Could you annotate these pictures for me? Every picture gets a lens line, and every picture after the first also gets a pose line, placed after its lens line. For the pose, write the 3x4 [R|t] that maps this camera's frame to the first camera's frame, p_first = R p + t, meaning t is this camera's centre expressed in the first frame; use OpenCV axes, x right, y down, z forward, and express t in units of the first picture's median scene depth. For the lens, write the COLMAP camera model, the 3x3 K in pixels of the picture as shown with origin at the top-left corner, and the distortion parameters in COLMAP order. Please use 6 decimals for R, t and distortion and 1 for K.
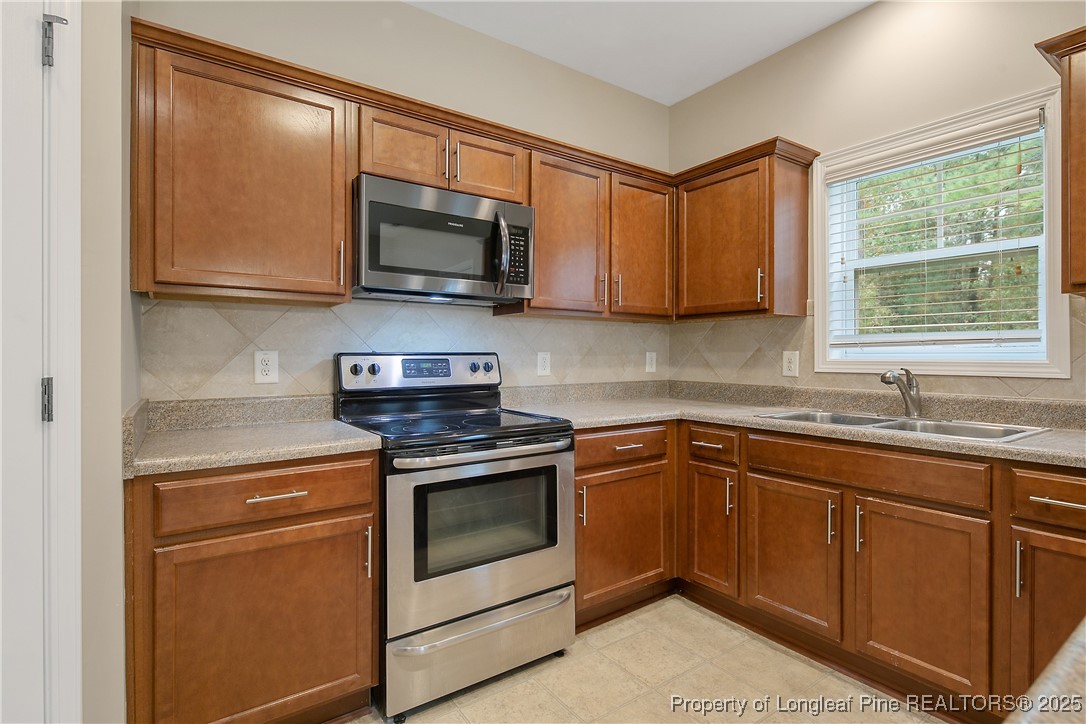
lens RADIAL K [[529.8, 0, 544.1], [0, 529.8, 356.1], [0, 0, 1]] dist [-0.000257, -0.002045]
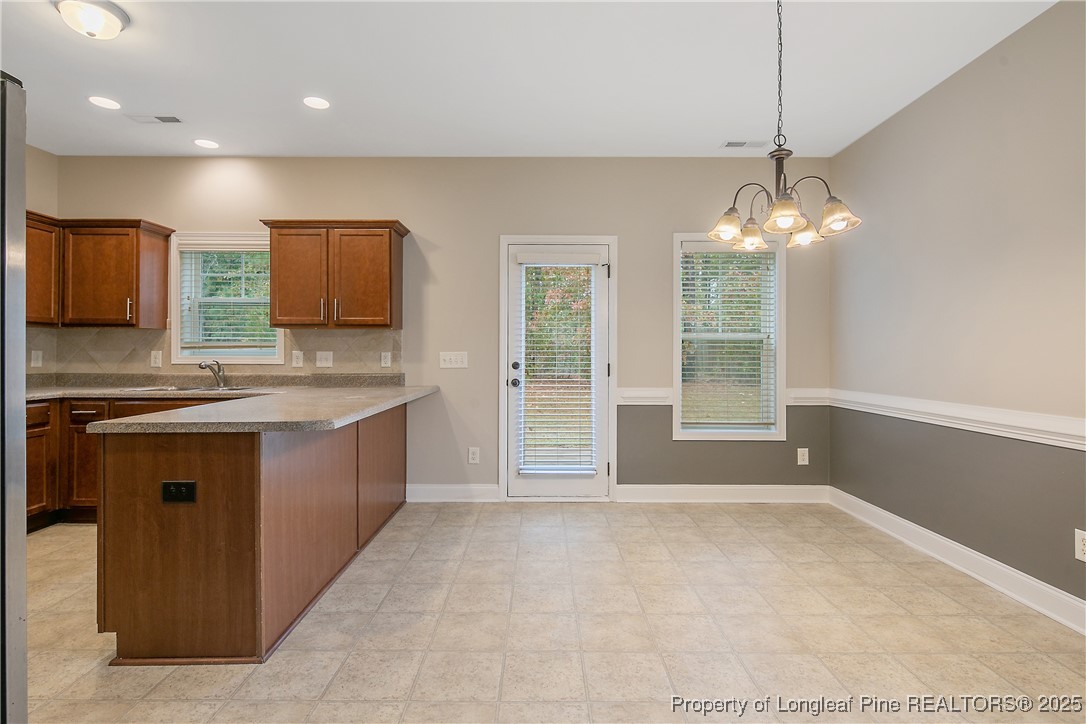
lens RADIAL K [[529.8, 0, 539.2], [0, 529.8, 353.0], [0, 0, 1]] dist [-0.000257, -0.002045]
pose [[0.583657, 0.006381, 0.811975, -0.151792], [-0.001126, 0.999975, -0.007049, 0.006610], [-0.811999, 0.003200, 0.583650, -0.874698]]
